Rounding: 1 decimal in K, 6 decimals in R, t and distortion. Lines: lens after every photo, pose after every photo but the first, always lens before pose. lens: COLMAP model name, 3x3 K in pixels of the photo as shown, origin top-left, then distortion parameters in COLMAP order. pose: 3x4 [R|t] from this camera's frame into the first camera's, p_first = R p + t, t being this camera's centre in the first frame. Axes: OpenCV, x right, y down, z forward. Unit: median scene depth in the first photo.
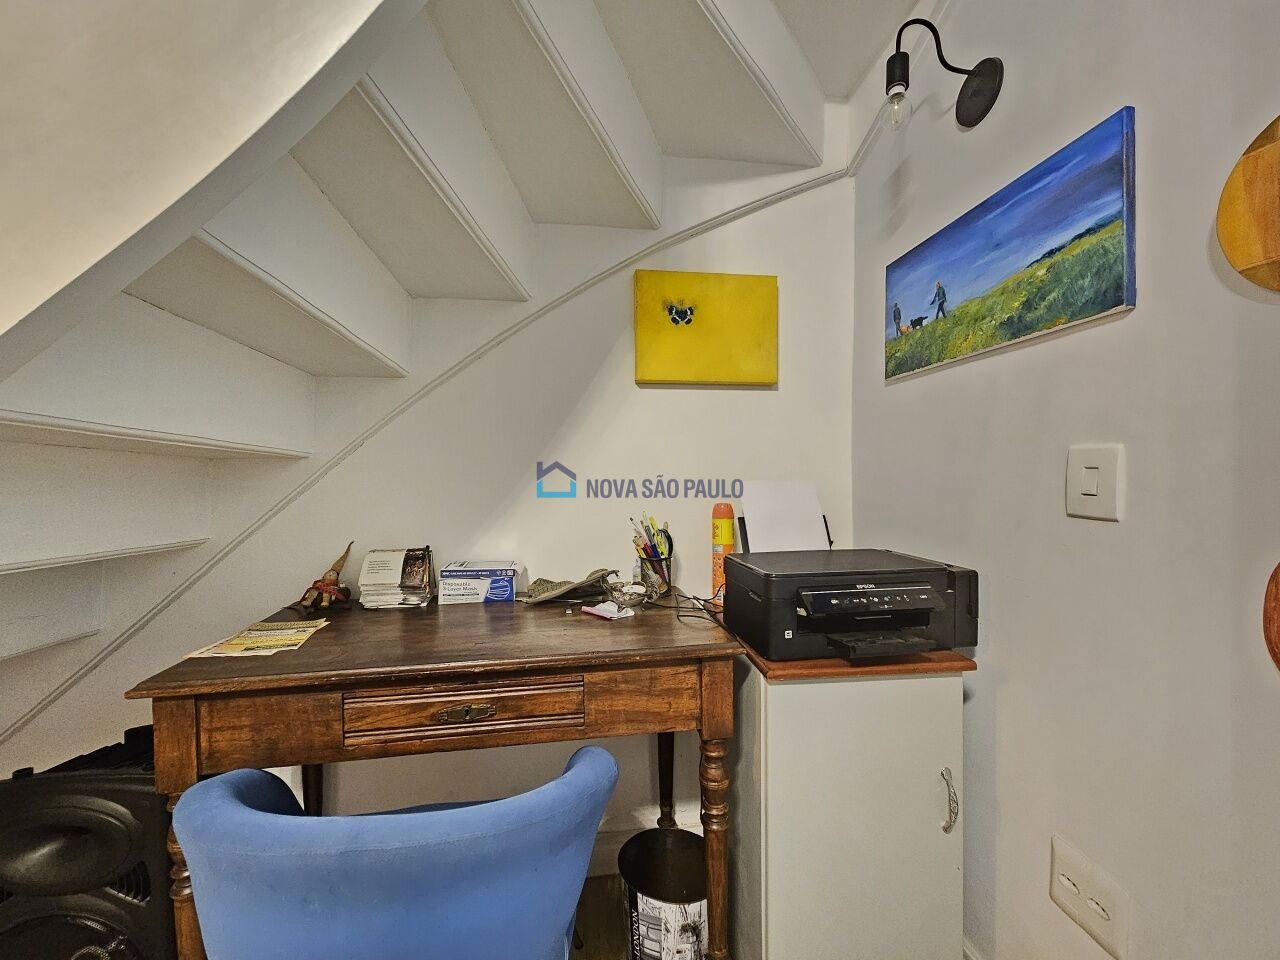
lens RADIAL K [[525.2, 0, 643.0], [0, 525.2, 478.9], [0, 0, 1]] dist [0.000235, -0.000272]
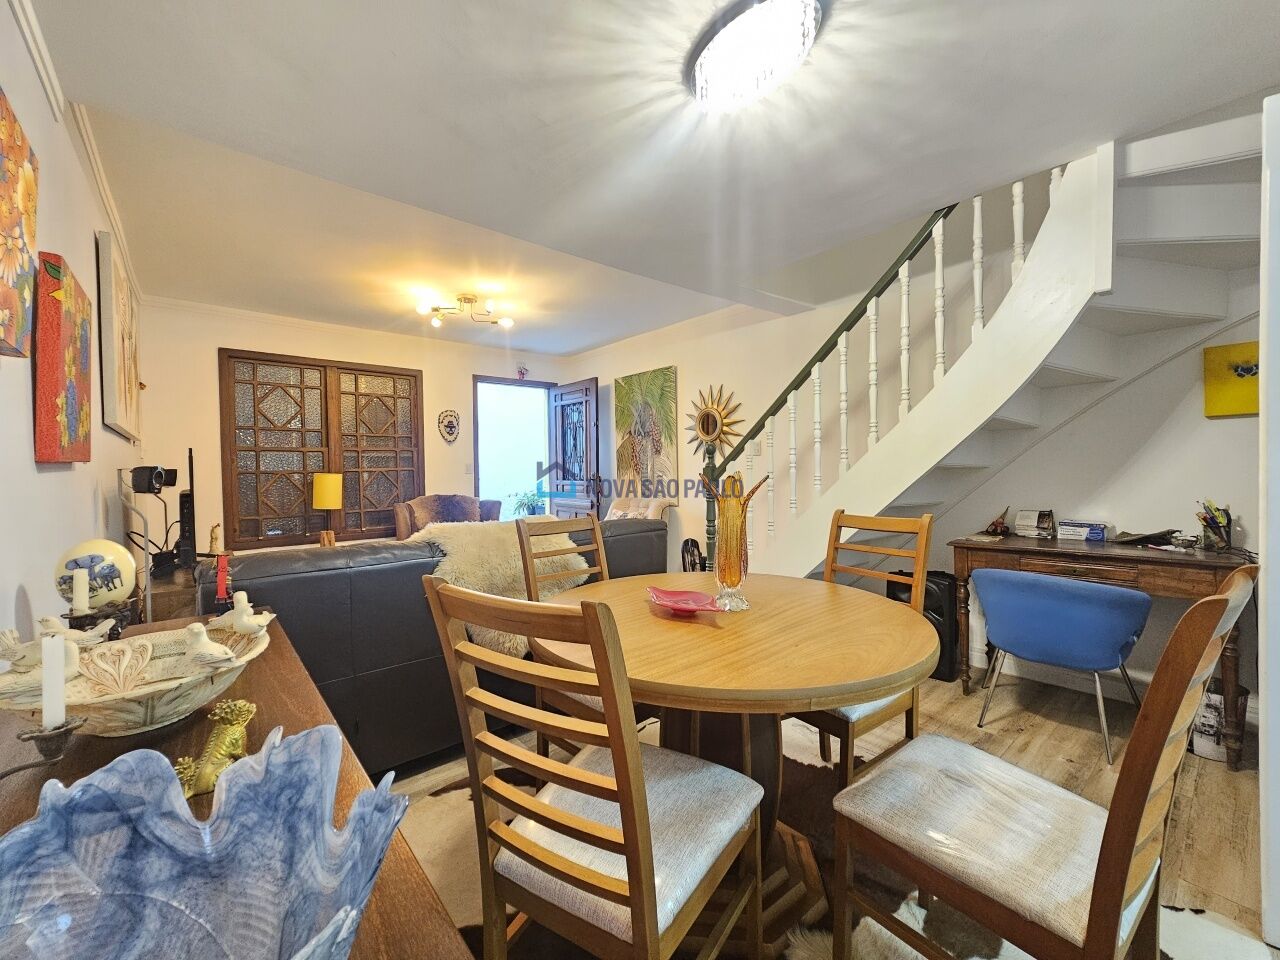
lens RADIAL K [[525.2, 0, 640.4], [0, 525.2, 478.6], [0, 0, 1]] dist [0.000235, -0.000272]
pose [[0.526805, 0.008603, -0.849943, 0.491347], [0.010691, 0.999803, 0.016746, -0.045799], [0.849919, -0.017908, 0.526609, -1.453249]]
